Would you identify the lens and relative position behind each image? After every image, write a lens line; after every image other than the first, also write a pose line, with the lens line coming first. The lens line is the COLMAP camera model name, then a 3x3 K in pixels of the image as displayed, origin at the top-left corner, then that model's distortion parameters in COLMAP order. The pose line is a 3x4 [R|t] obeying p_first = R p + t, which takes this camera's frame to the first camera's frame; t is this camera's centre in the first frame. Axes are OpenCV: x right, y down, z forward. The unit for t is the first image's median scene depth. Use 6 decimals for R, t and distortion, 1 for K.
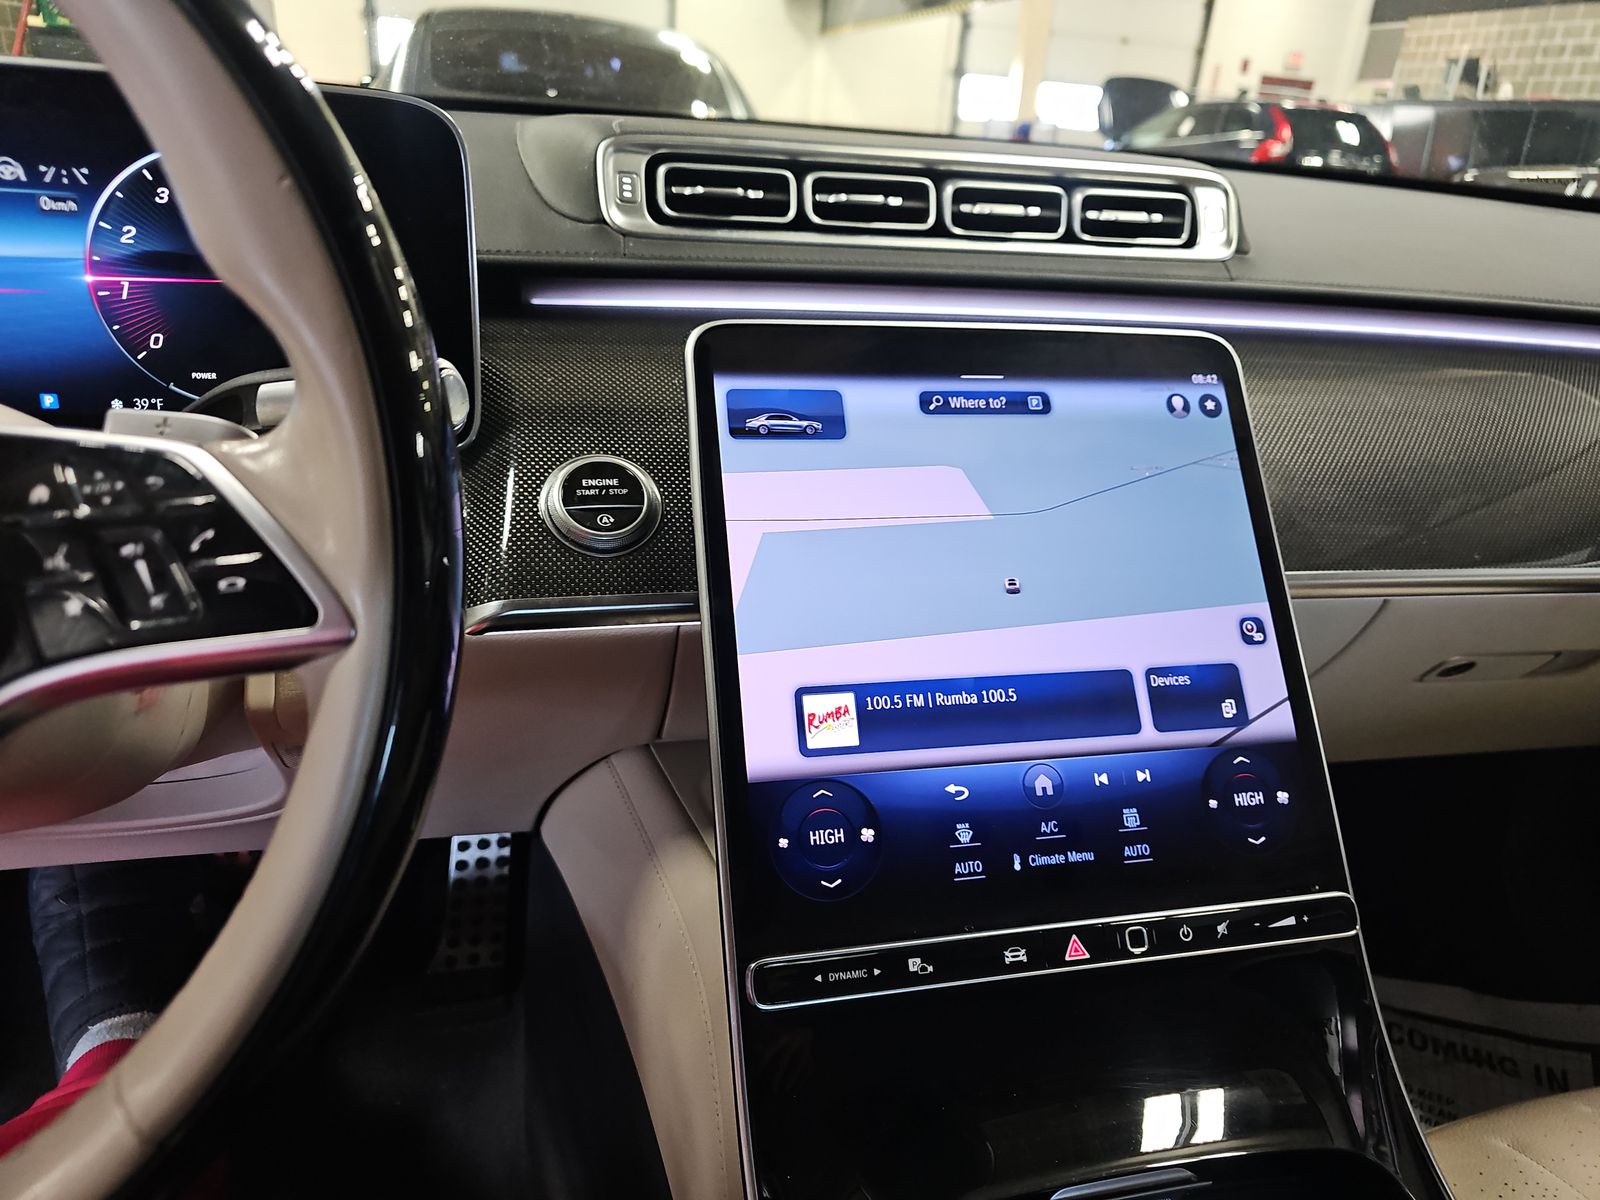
lens RADIAL K [[1066.9, 0, 787.4], [0, 1066.9, 587.3], [0, 0, 1]] dist [0.019685, 0.003494]
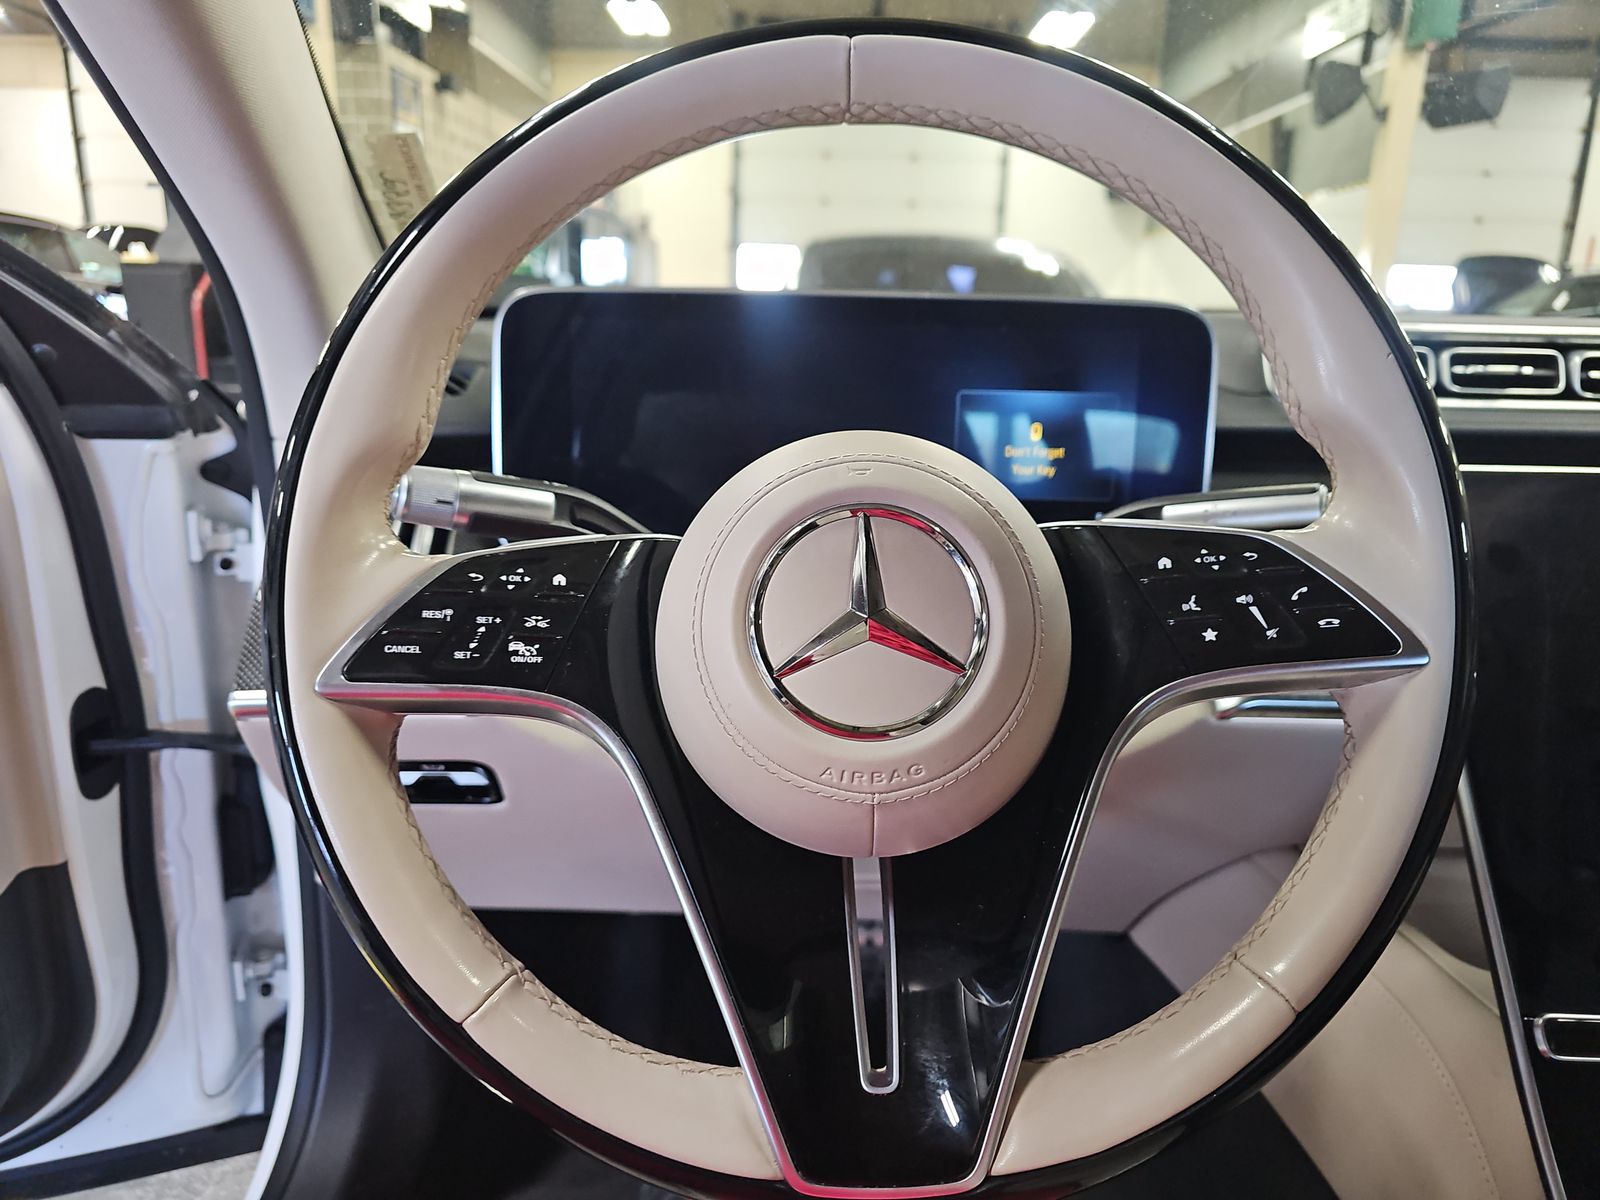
lens RADIAL K [[1066.9, 0, 809.2], [0, 1066.9, 600.9], [0, 0, 1]] dist [0.019685, 0.003494]
pose [[0.969068, 0.027477, -0.245261, -0.419184], [-0.064568, 0.987396, -0.144502, 0.110358], [0.238199, 0.155868, 0.958627, -0.277668]]
